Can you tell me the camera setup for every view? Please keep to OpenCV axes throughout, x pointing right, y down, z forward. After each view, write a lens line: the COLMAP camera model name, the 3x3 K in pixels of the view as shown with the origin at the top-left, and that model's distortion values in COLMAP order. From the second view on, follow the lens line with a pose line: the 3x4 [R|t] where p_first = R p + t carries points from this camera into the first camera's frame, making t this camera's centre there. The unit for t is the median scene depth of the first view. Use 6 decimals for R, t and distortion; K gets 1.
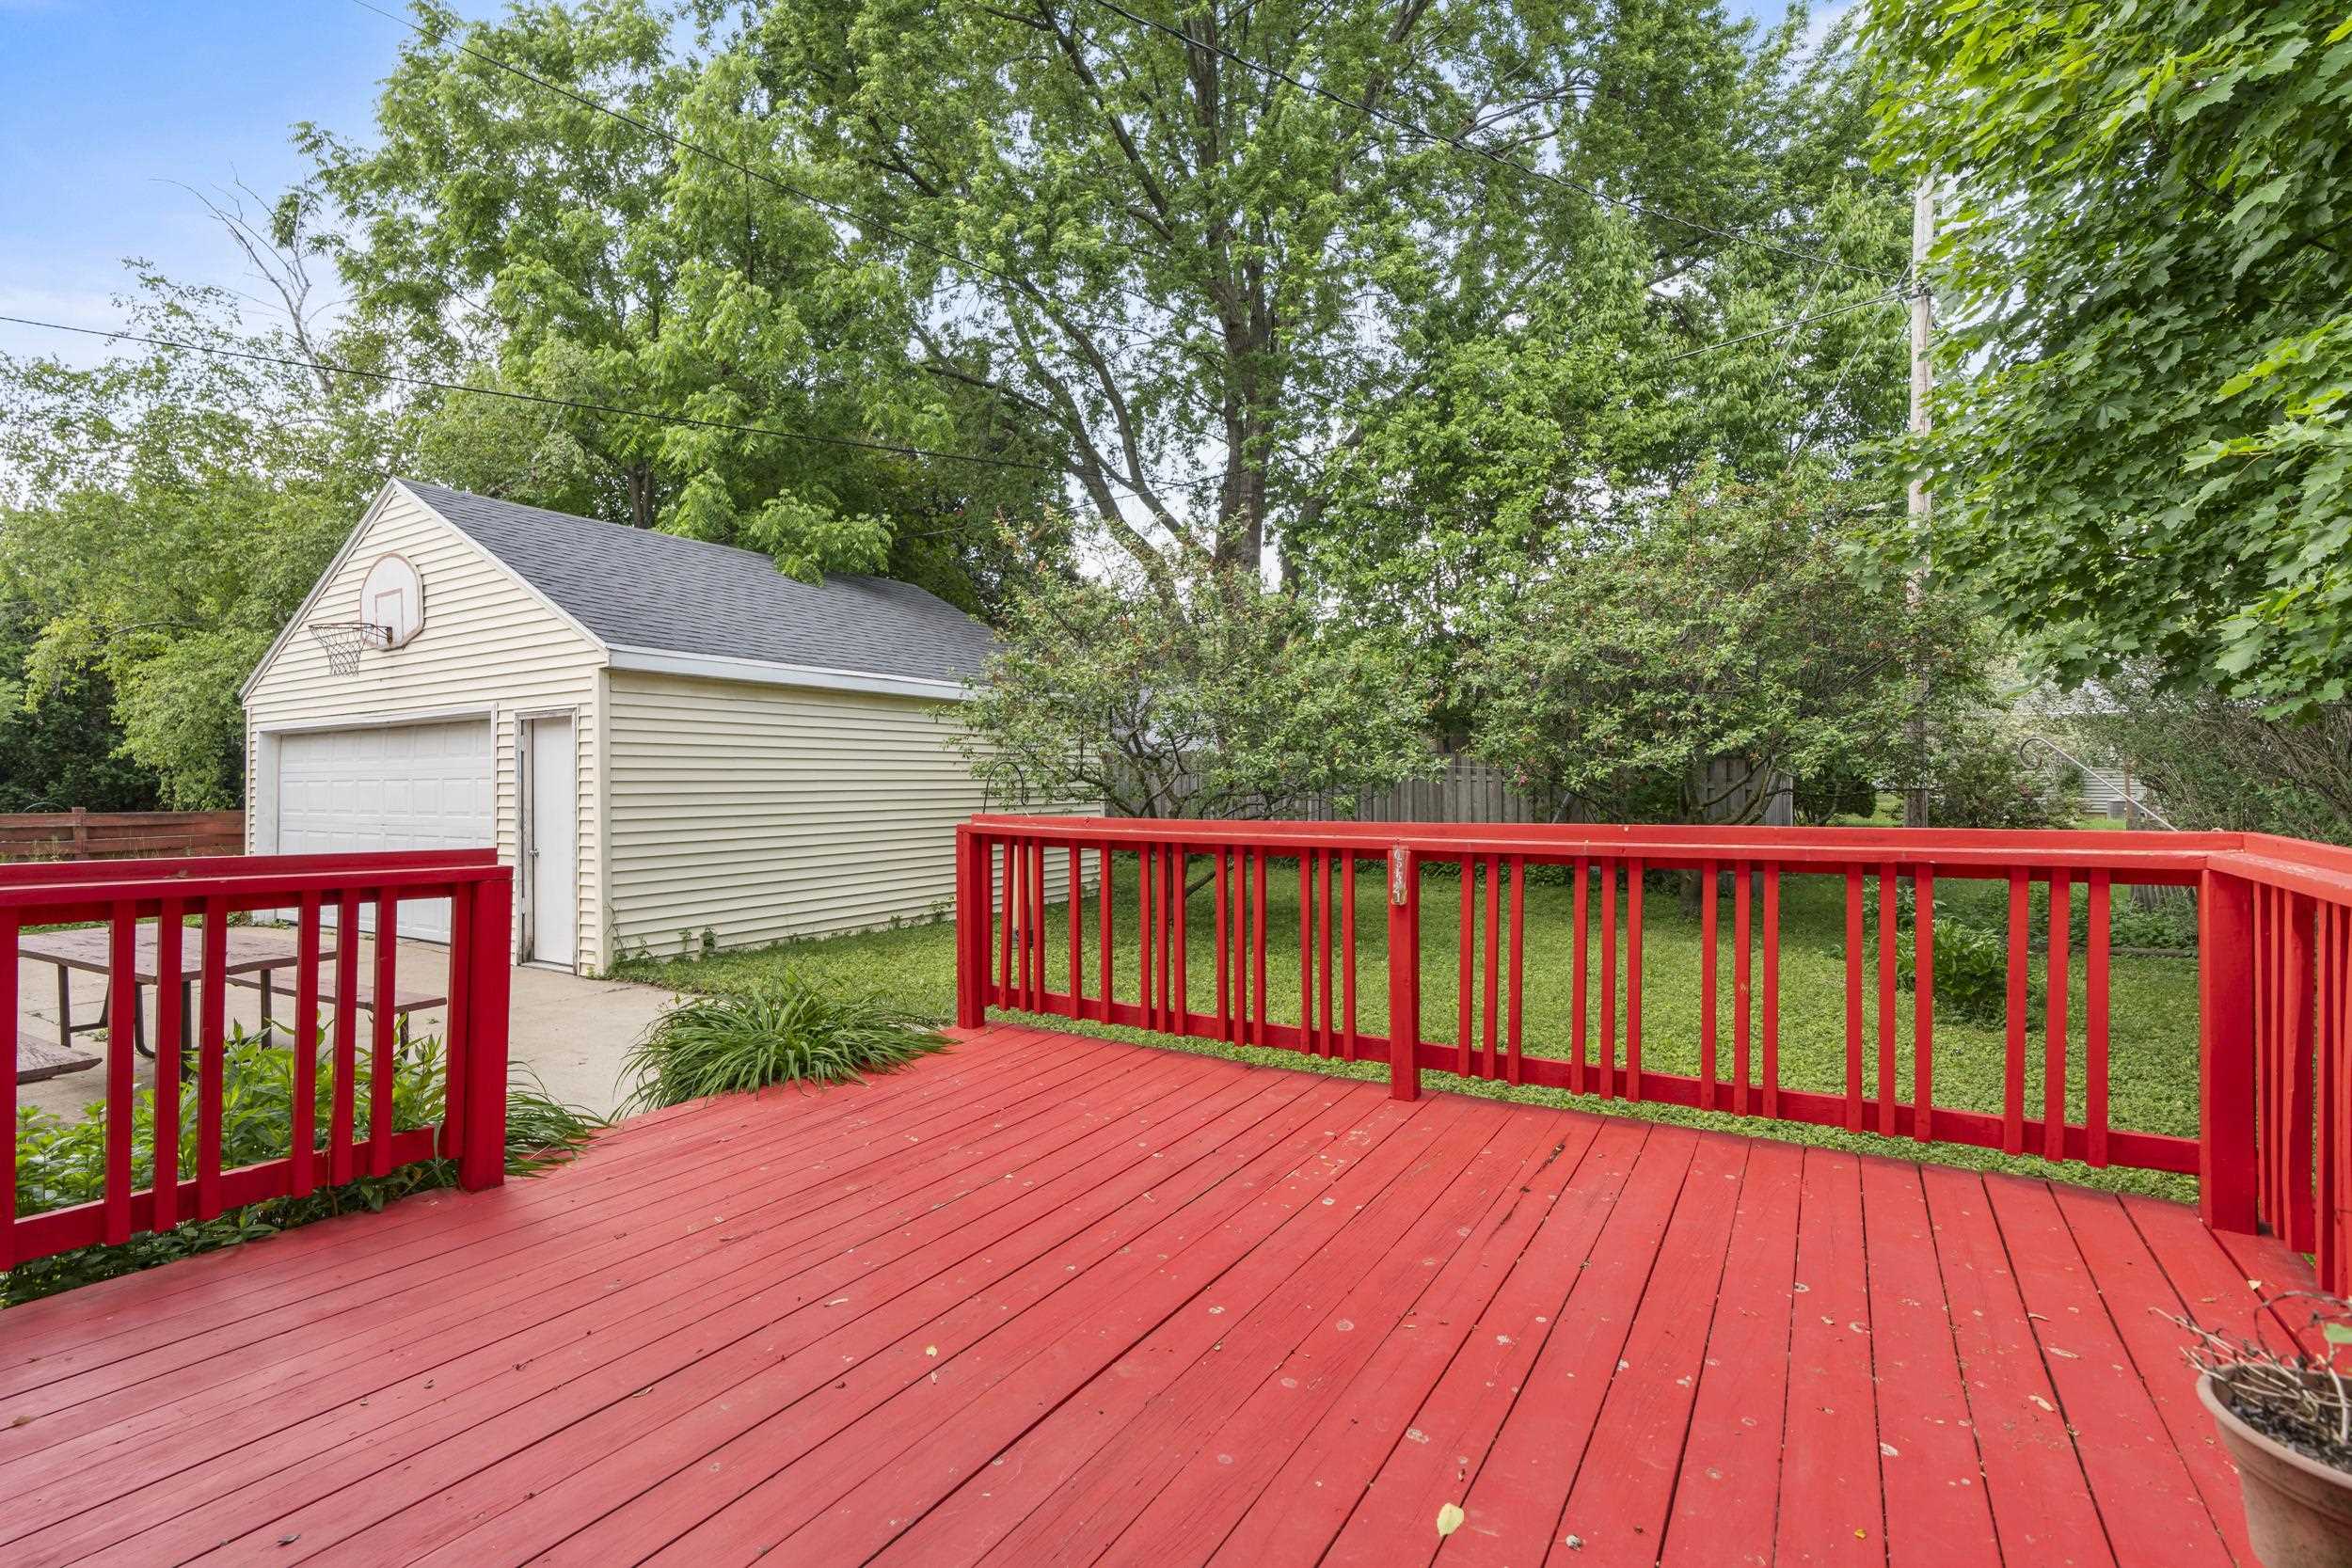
lens RADIAL K [[1053.0, 0, 1154.8], [0, 1053.0, 784.2], [0, 0, 1]] dist [-0.006553, 0.002419]
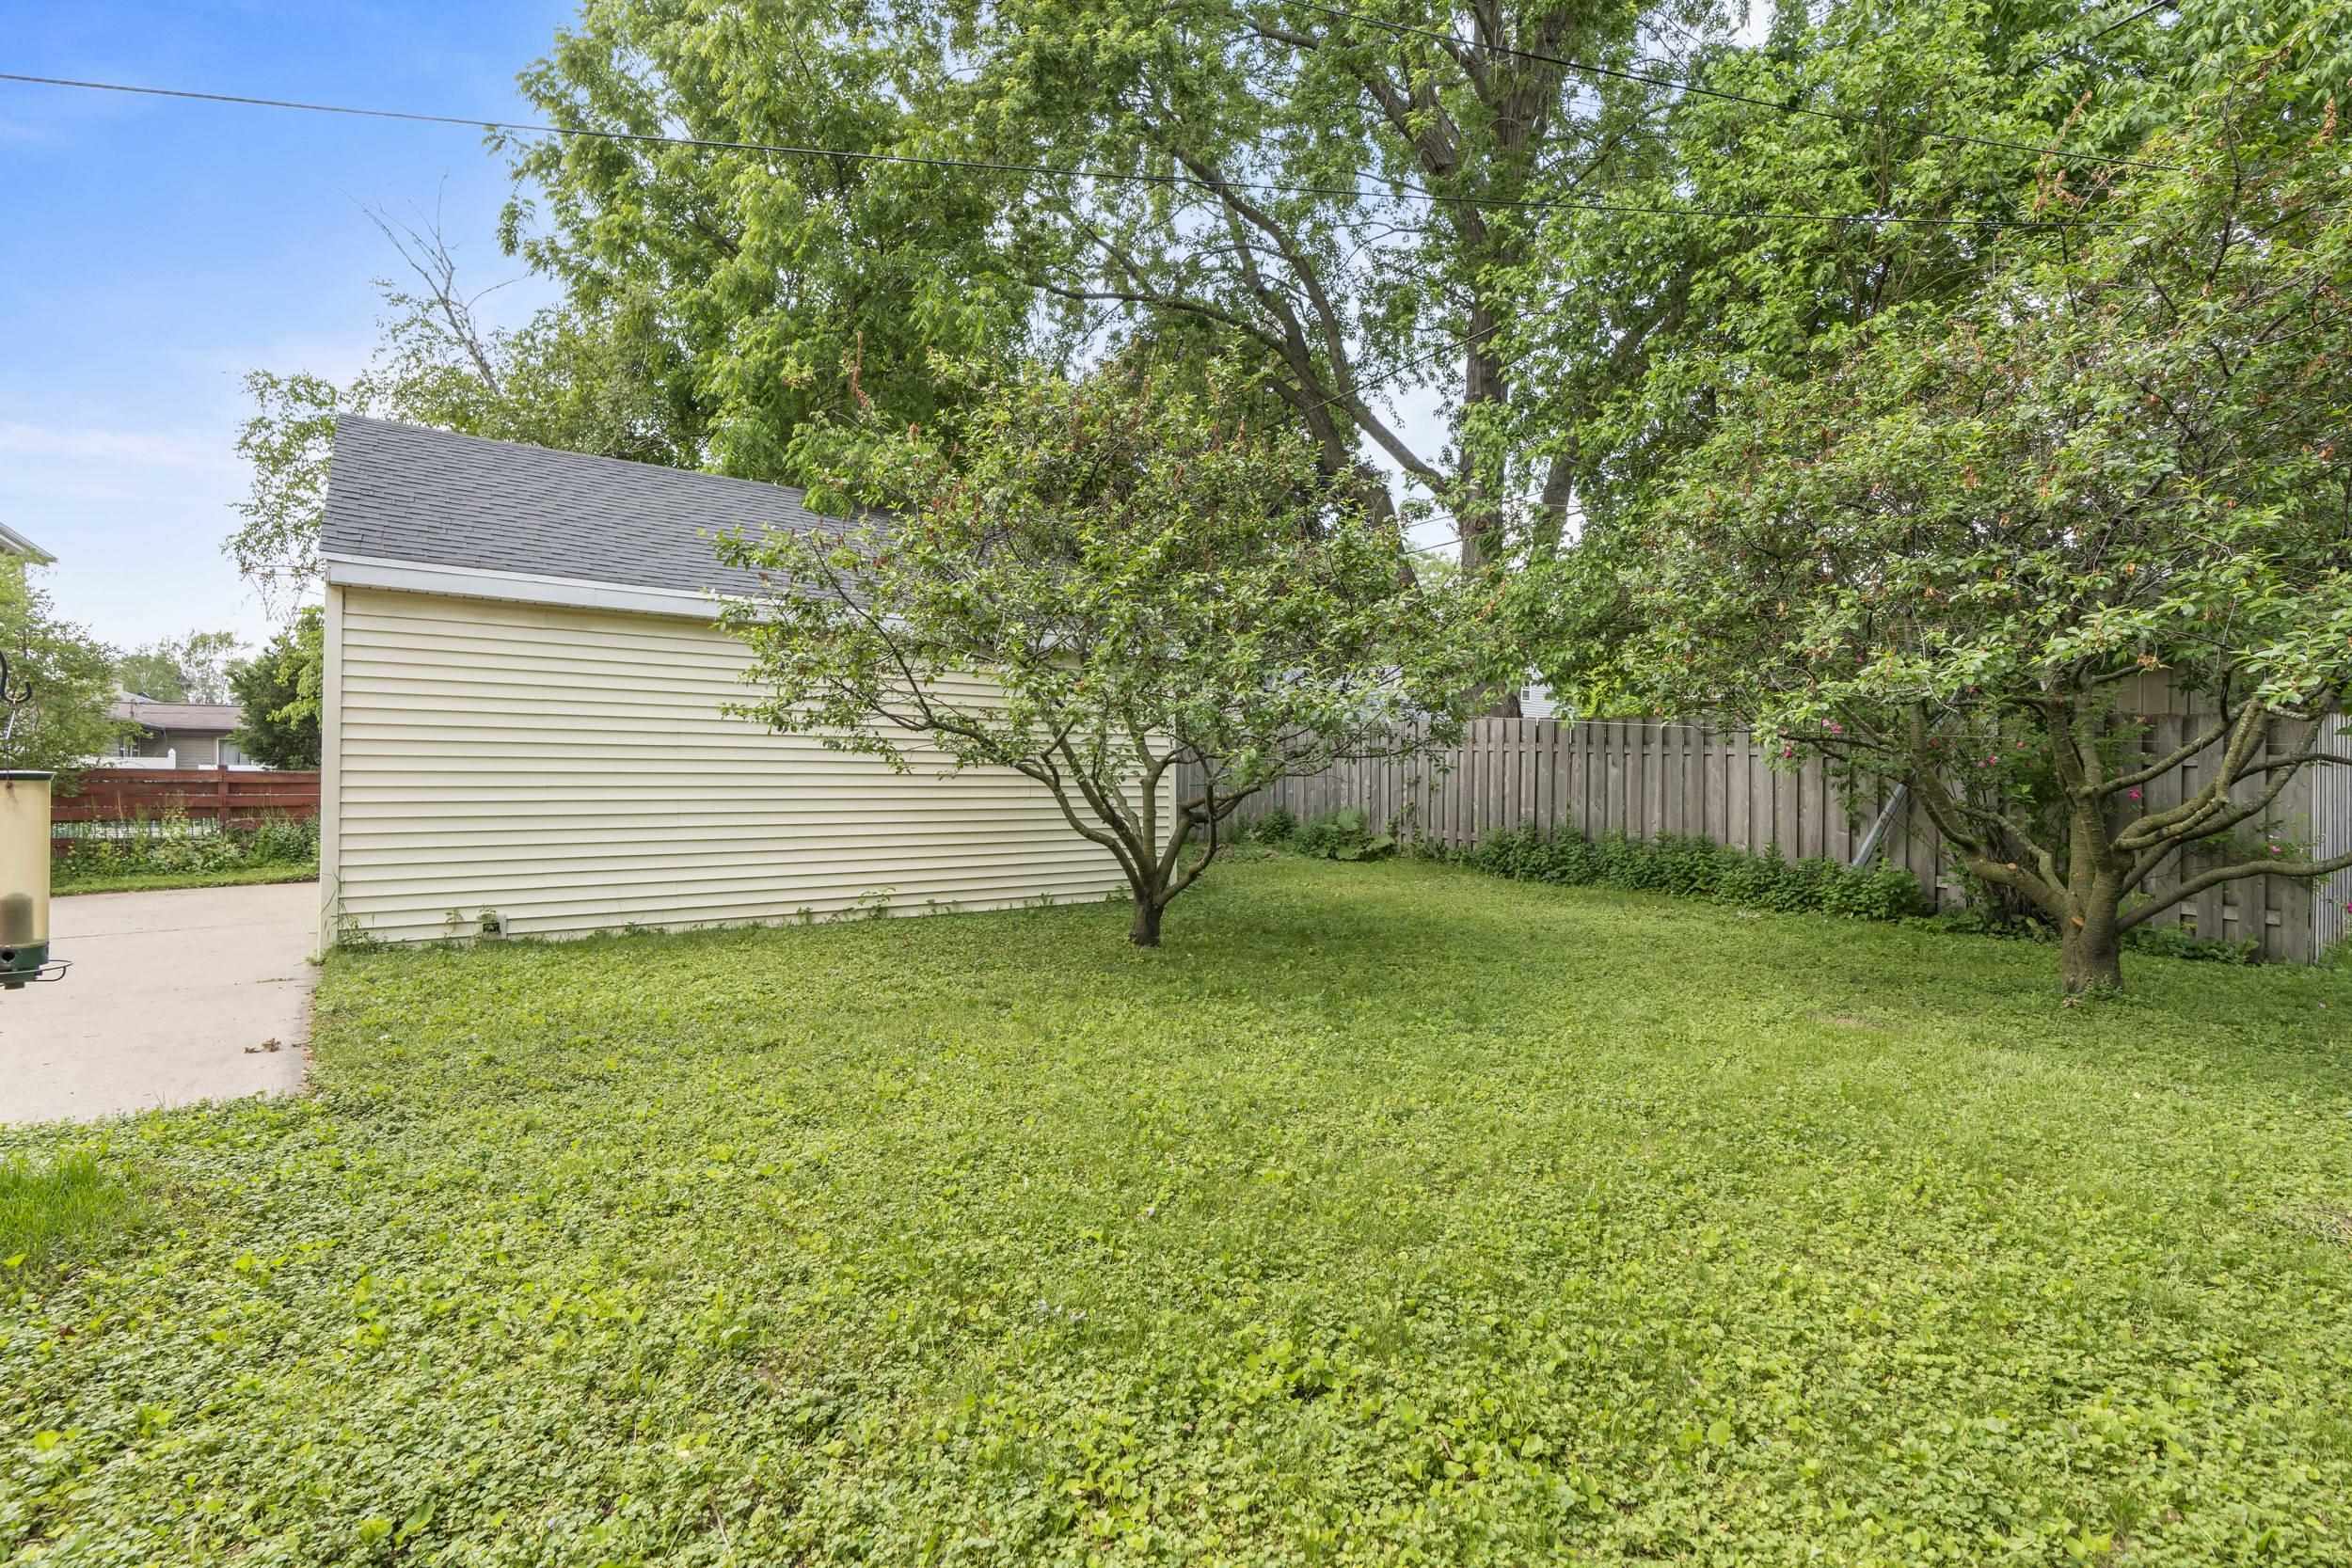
lens RADIAL K [[1053.0, 0, 1154.8], [0, 1053.0, 784.2], [0, 0, 1]] dist [-0.006553, 0.002419]
pose [[0.930301, 0.015038, -0.366488, 0.317585], [-0.013013, 0.999883, 0.007995, 0.024722], [0.366565, -0.002669, 0.930388, 0.397889]]
